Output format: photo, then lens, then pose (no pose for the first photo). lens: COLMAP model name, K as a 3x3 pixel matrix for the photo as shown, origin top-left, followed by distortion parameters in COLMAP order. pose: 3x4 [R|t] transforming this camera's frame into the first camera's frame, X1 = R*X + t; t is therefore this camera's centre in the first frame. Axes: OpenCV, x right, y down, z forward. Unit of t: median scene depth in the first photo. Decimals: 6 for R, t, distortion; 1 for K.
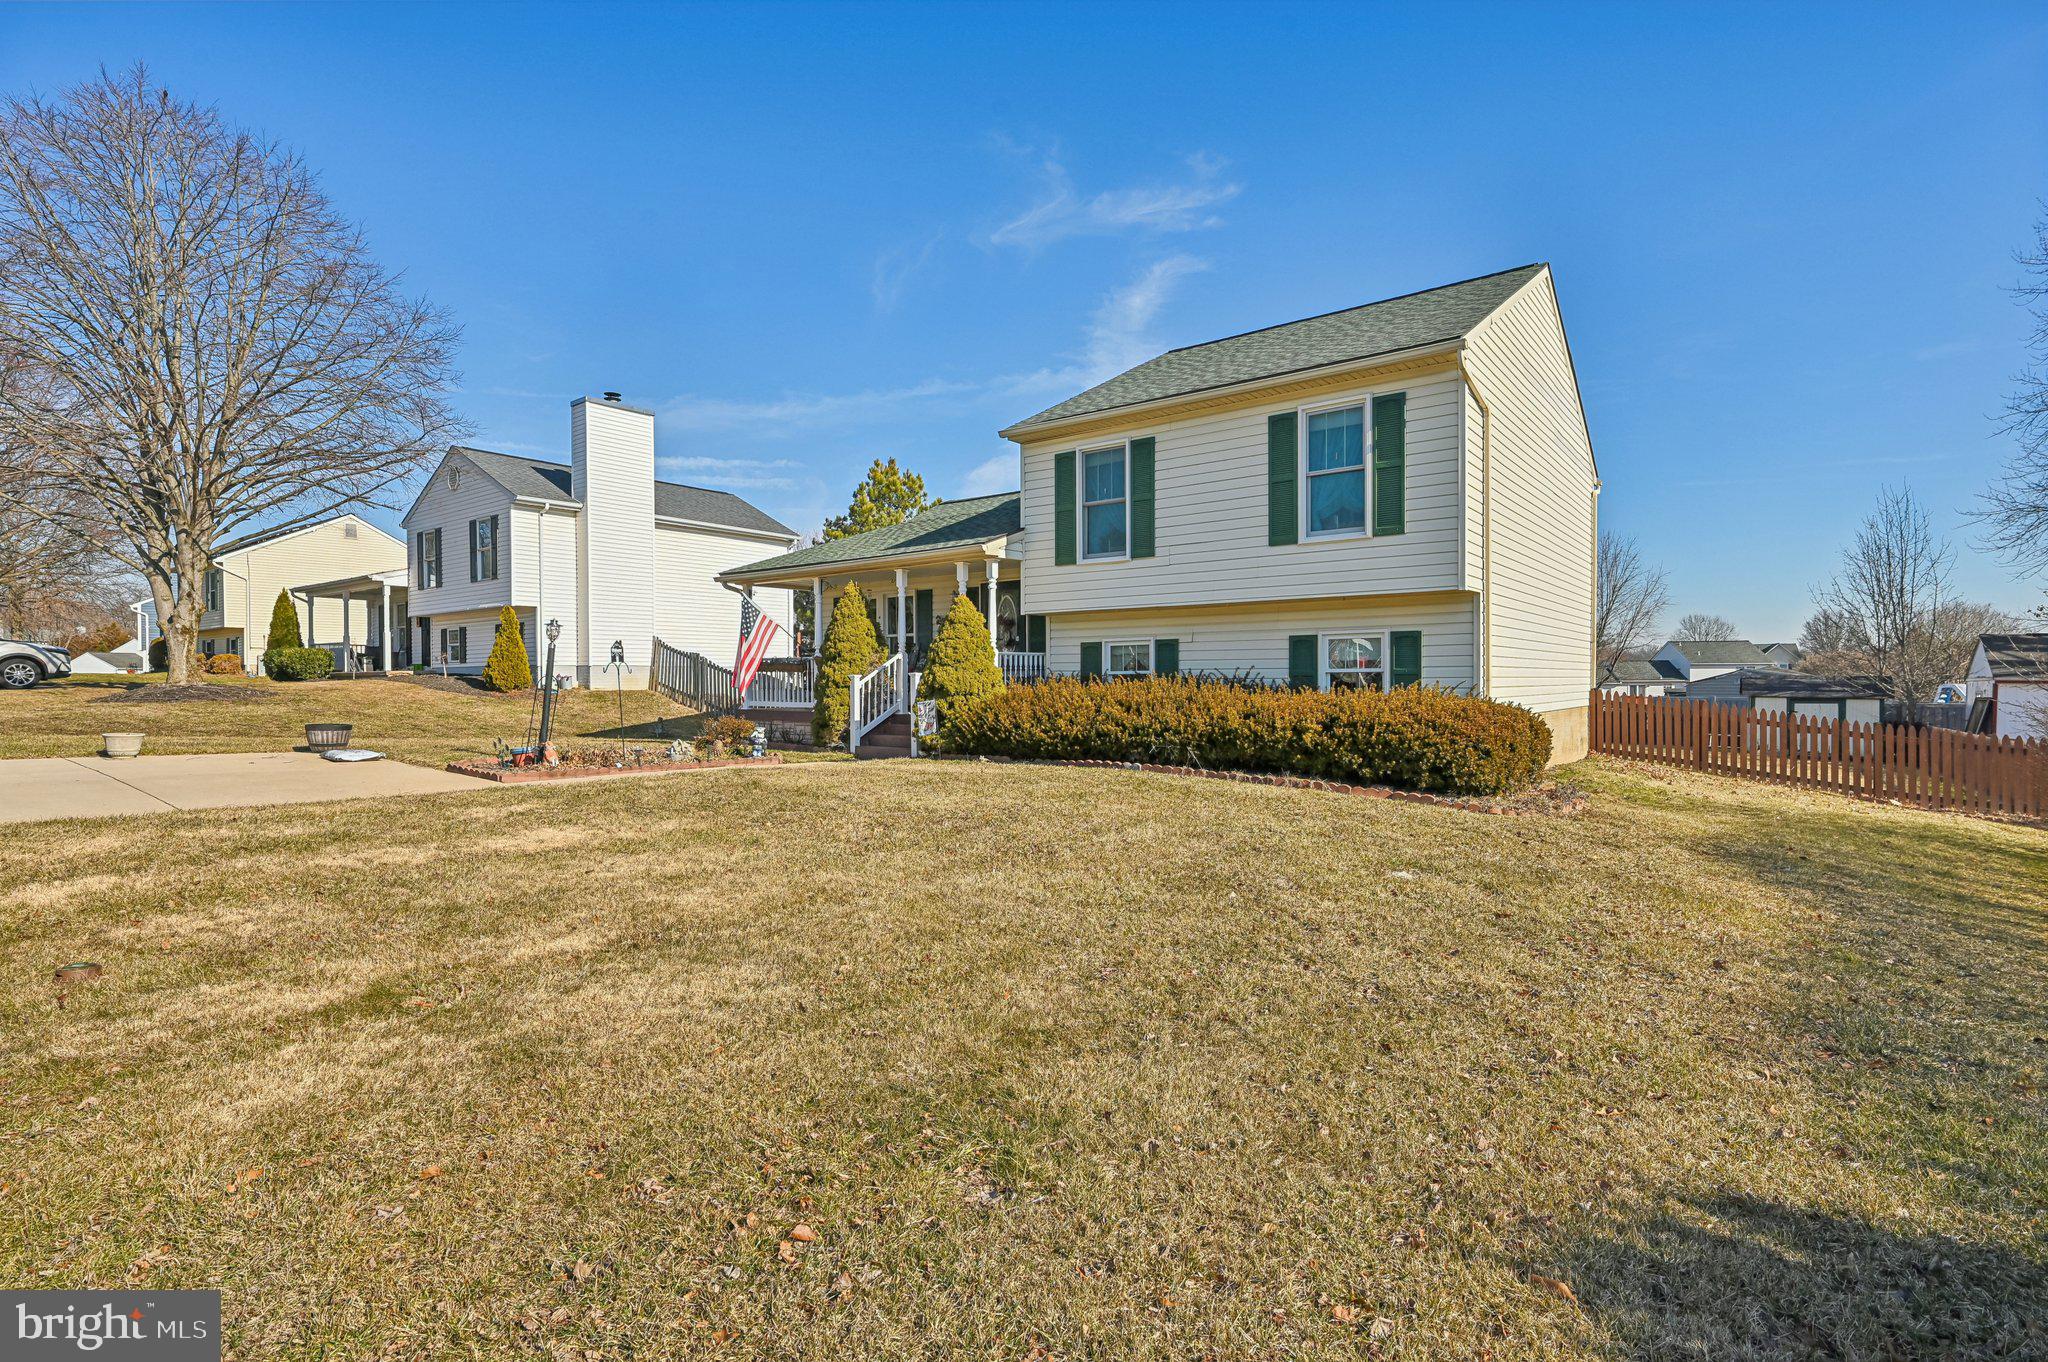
lens RADIAL K [[979.5, 0, 1024.0], [0, 979.5, 681.0], [0, 0, 1]] dist [-0.000337, -0.000053]
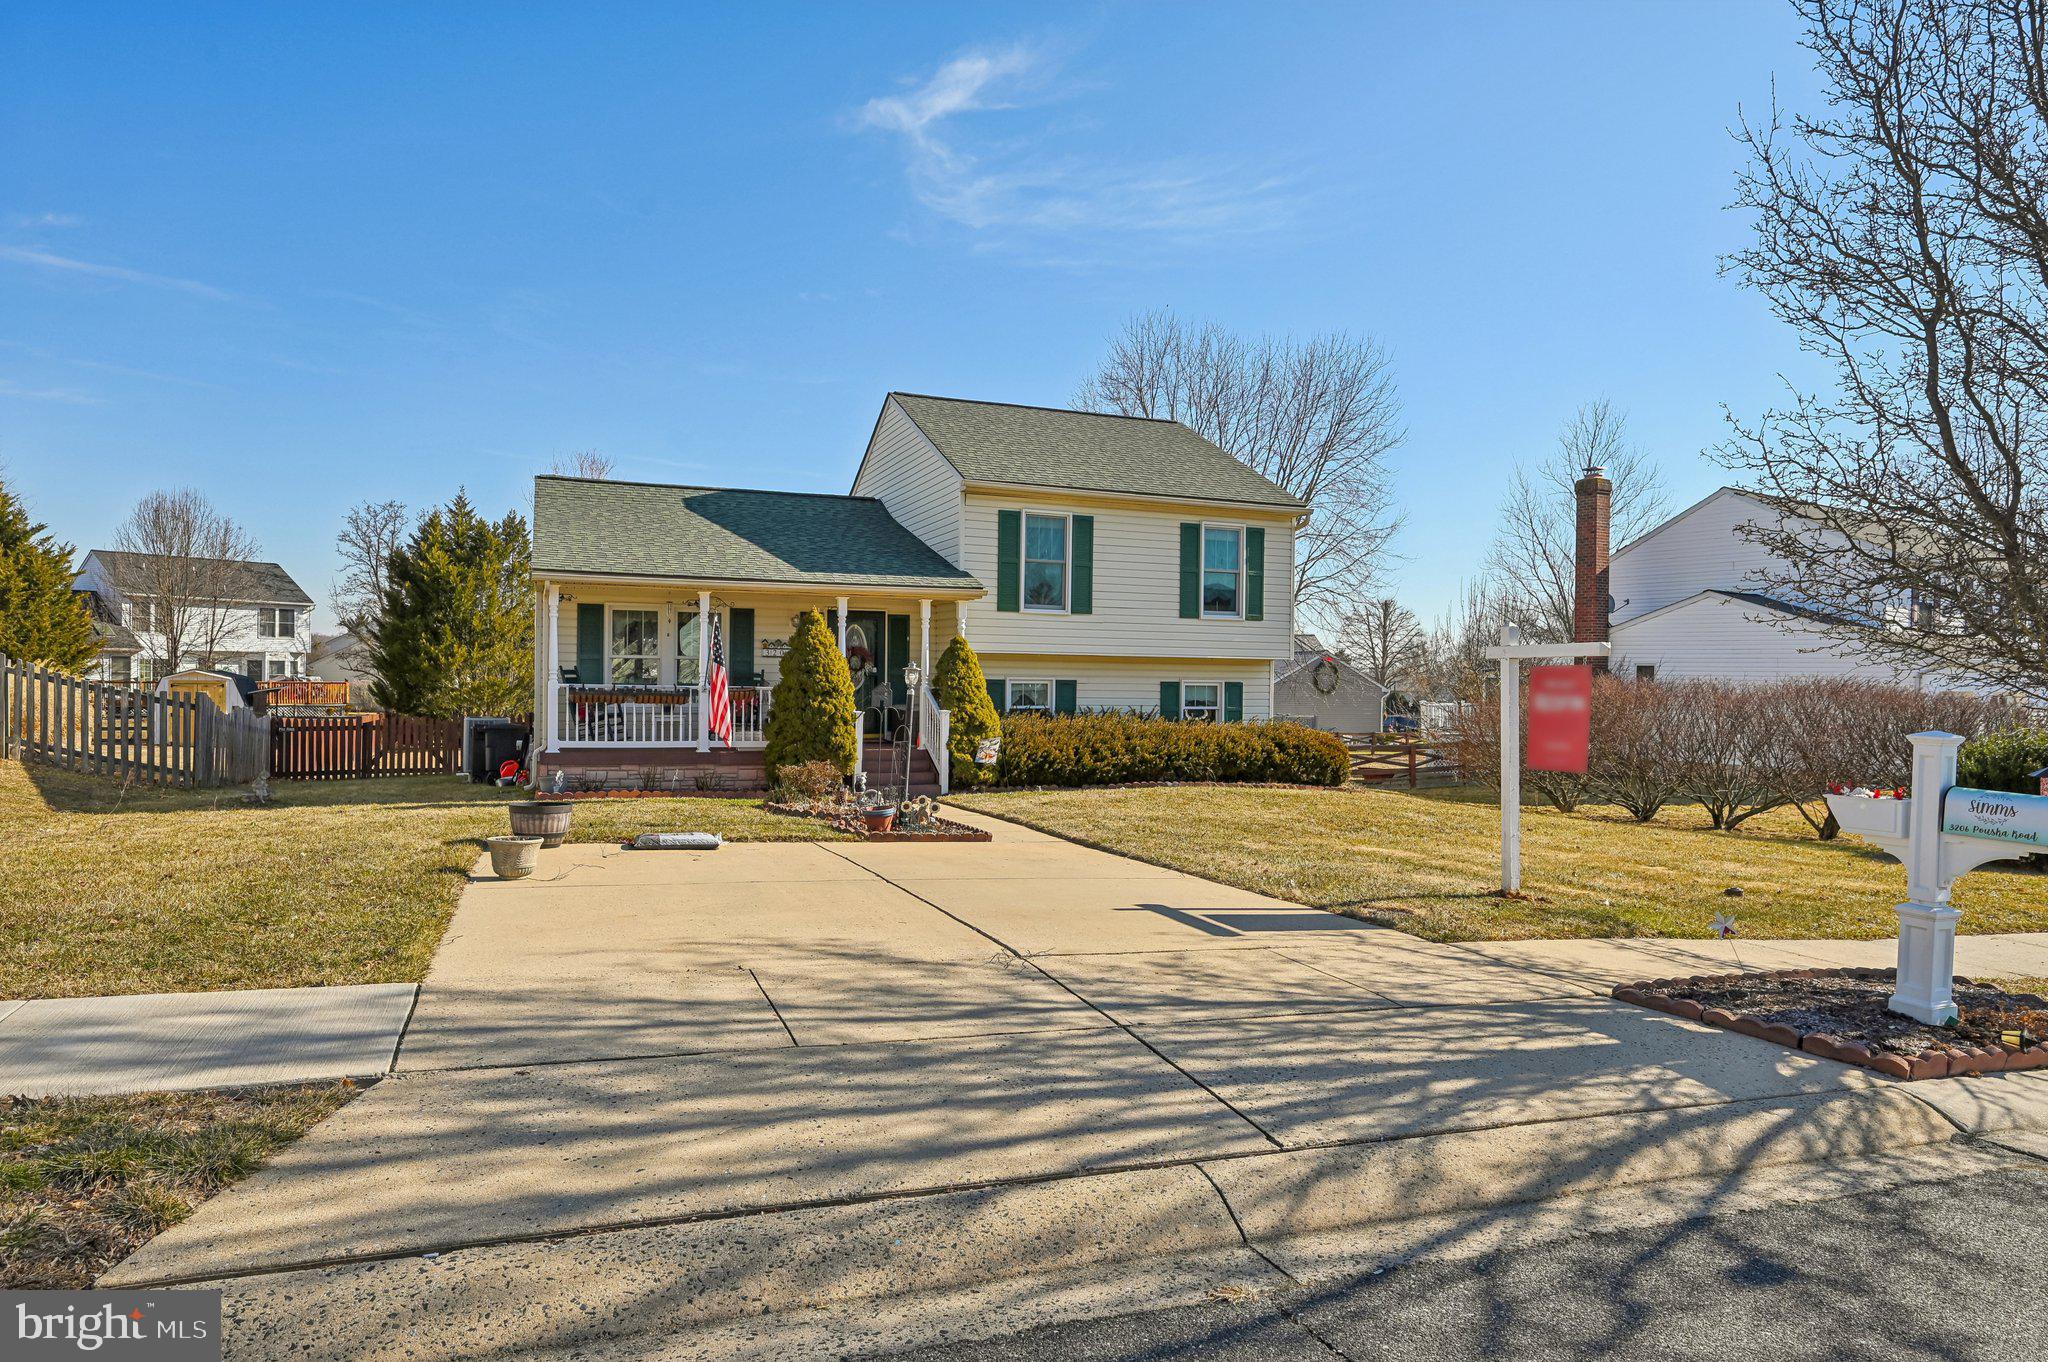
lens RADIAL K [[1281.2, 0, 1024.0], [0, 1281.2, 681.0], [0, 0, 1]] dist [-0.003957, -0.000337]
pose [[0.501537, 0.009066, 0.865089, -1.265958], [-0.015911, 0.999873, -0.001254, -0.039736], [-0.864990, -0.013135, 0.501618, 0.263430]]
